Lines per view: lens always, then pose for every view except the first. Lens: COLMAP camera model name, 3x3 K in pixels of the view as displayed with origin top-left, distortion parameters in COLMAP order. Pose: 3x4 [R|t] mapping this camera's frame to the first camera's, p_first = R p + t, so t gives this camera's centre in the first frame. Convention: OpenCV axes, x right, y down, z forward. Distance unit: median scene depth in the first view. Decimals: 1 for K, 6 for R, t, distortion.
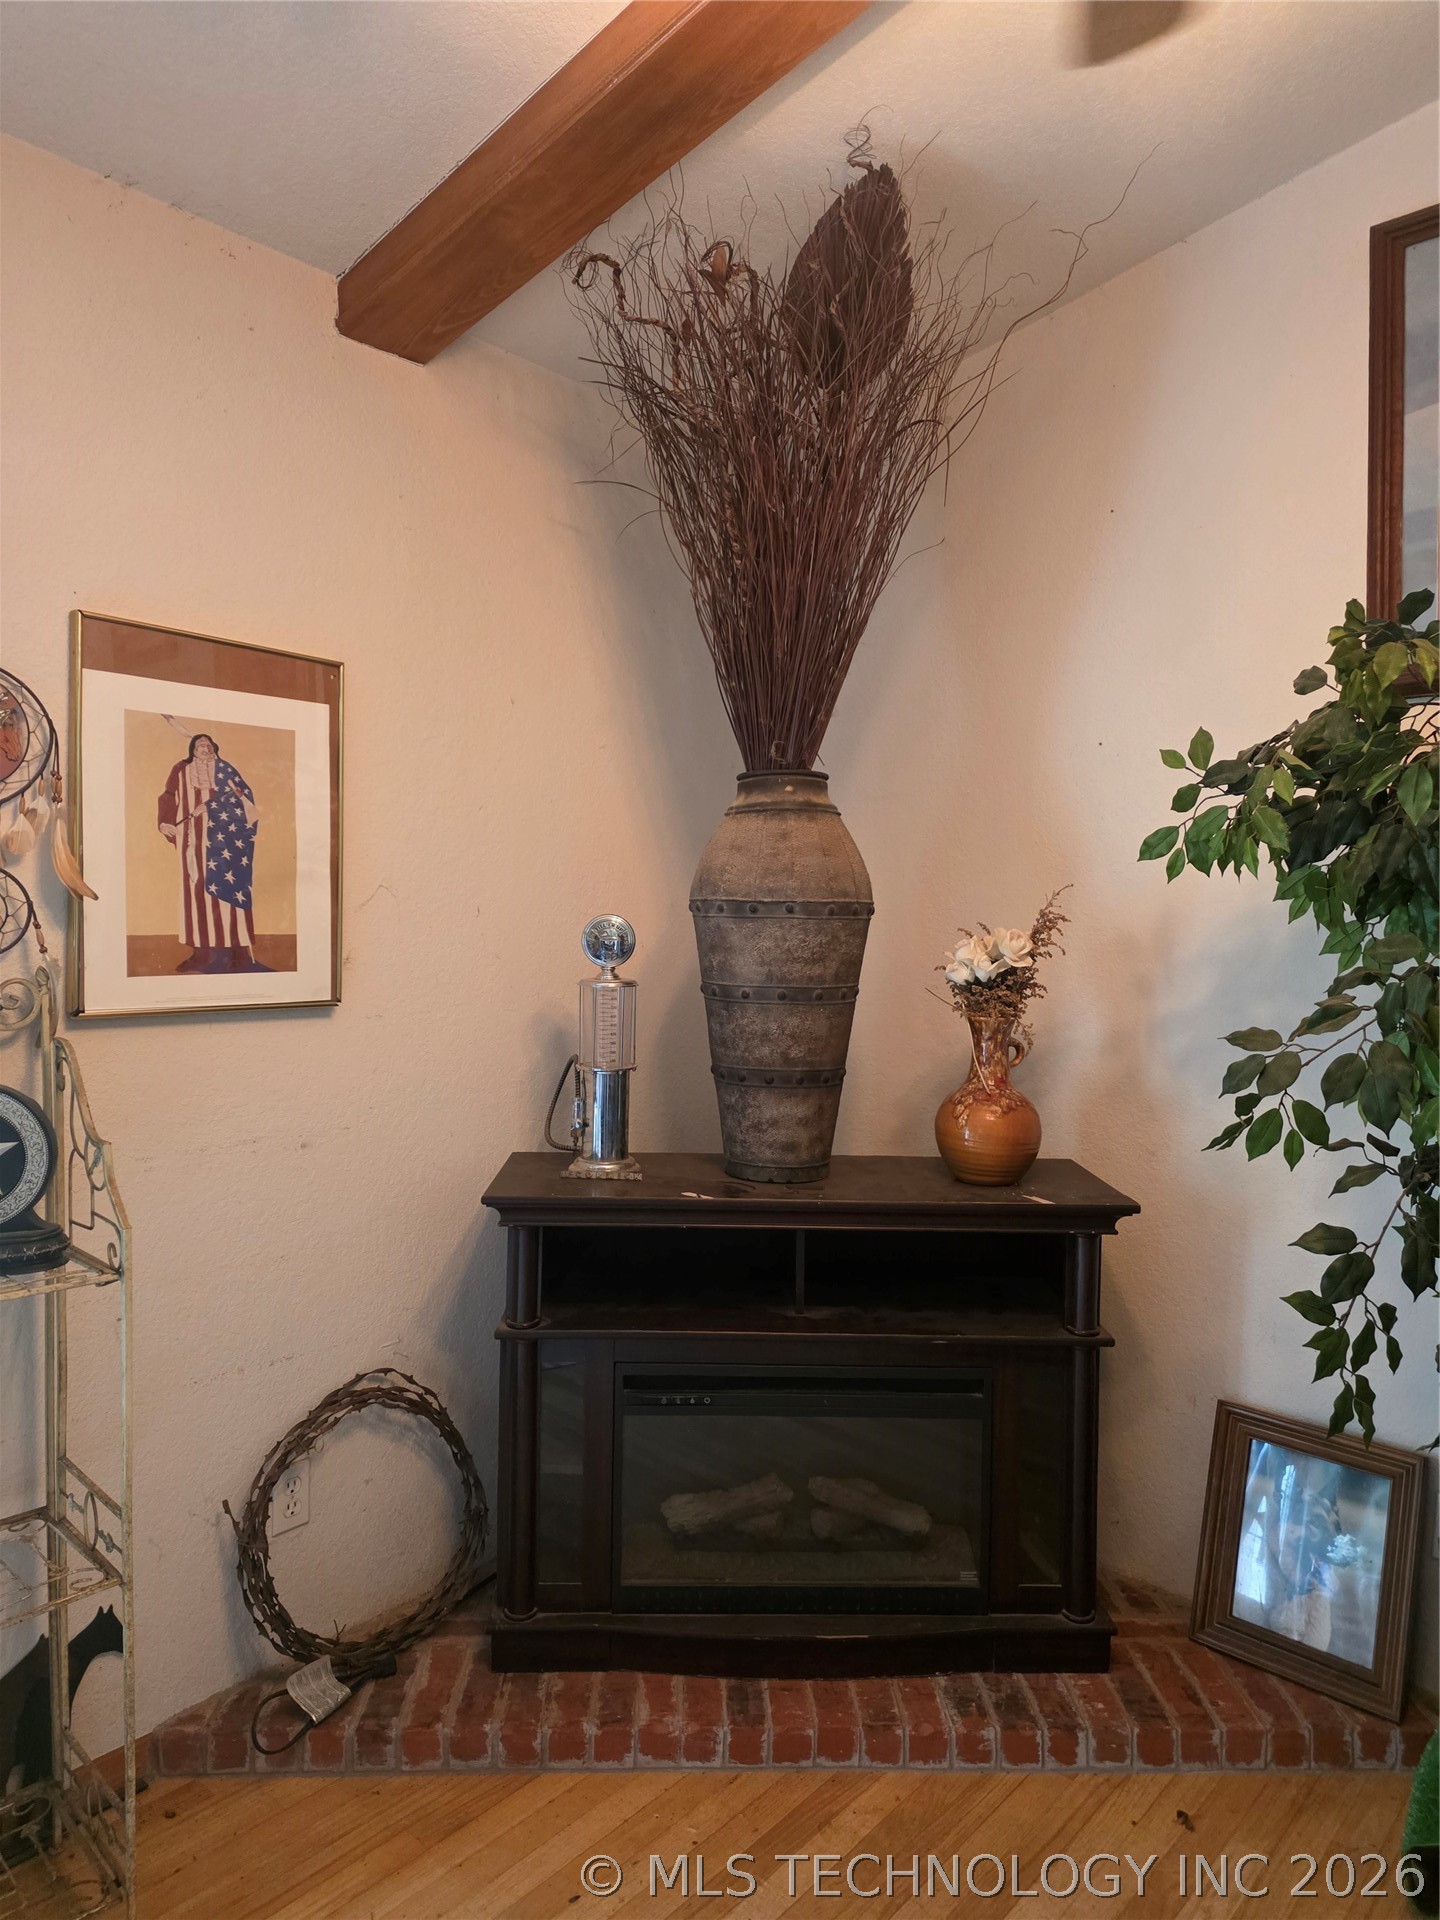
lens RADIAL K [[1268.7, 0, 718.0], [0, 1268.7, 951.9], [0, 0, 1]] dist [0.006161, 0.000847]
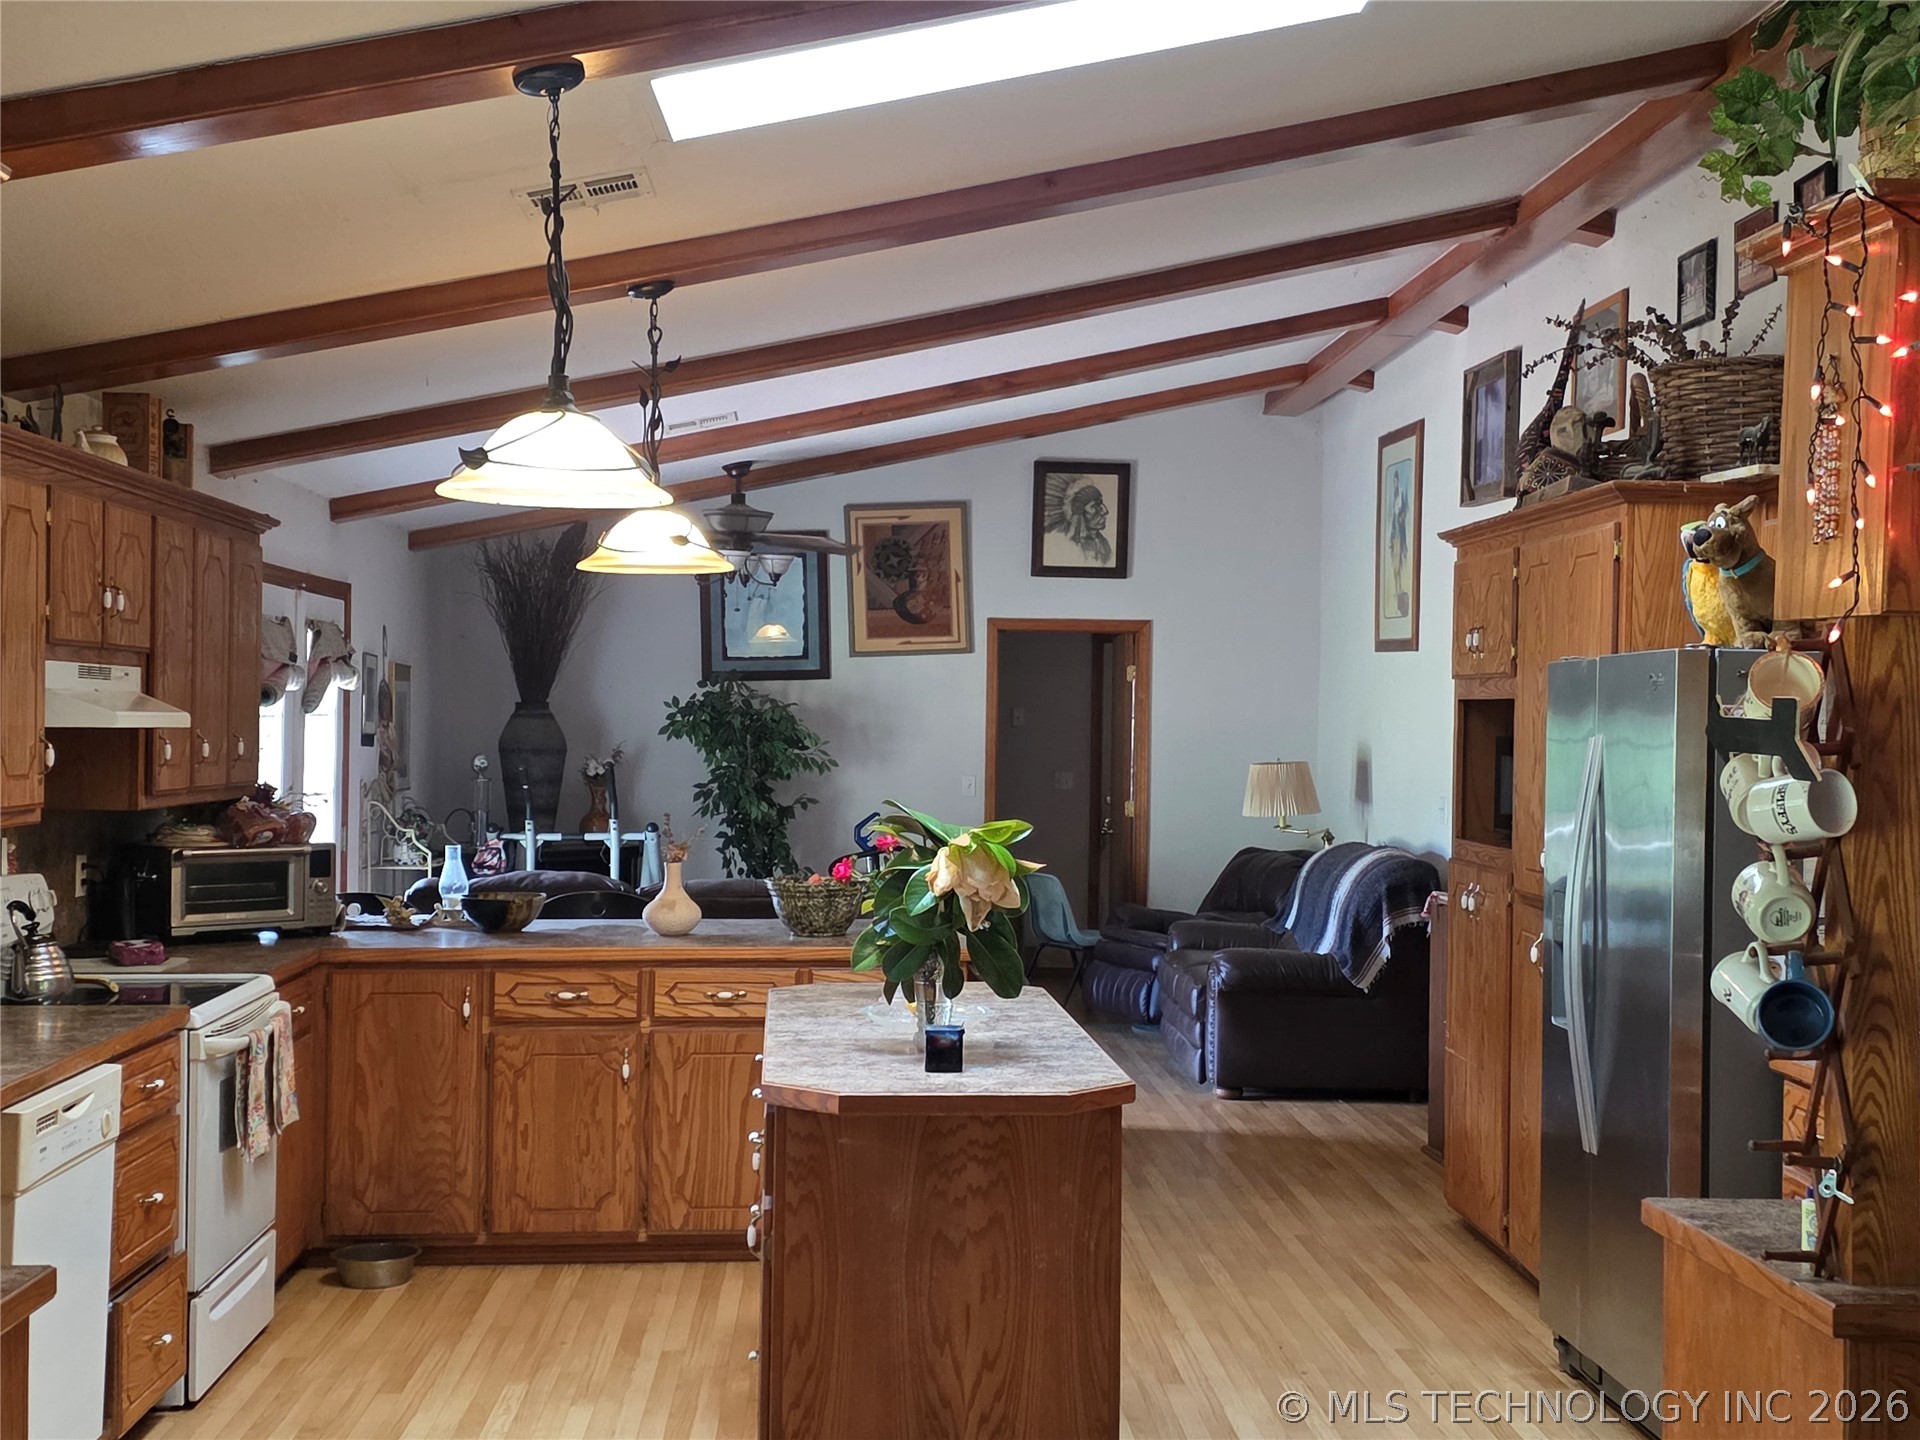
lens RADIAL K [[2461.9, 0, 959.7], [0, 2461.9, 720.9], [0, 0, 1]] dist [0.000344, 0.000000]
pose [[0.716928, -0.004713, 0.697132, -3.611299], [0.023368, 0.999578, -0.017273, 0.020029], [-0.696756, 0.028674, 0.716735, -4.179280]]
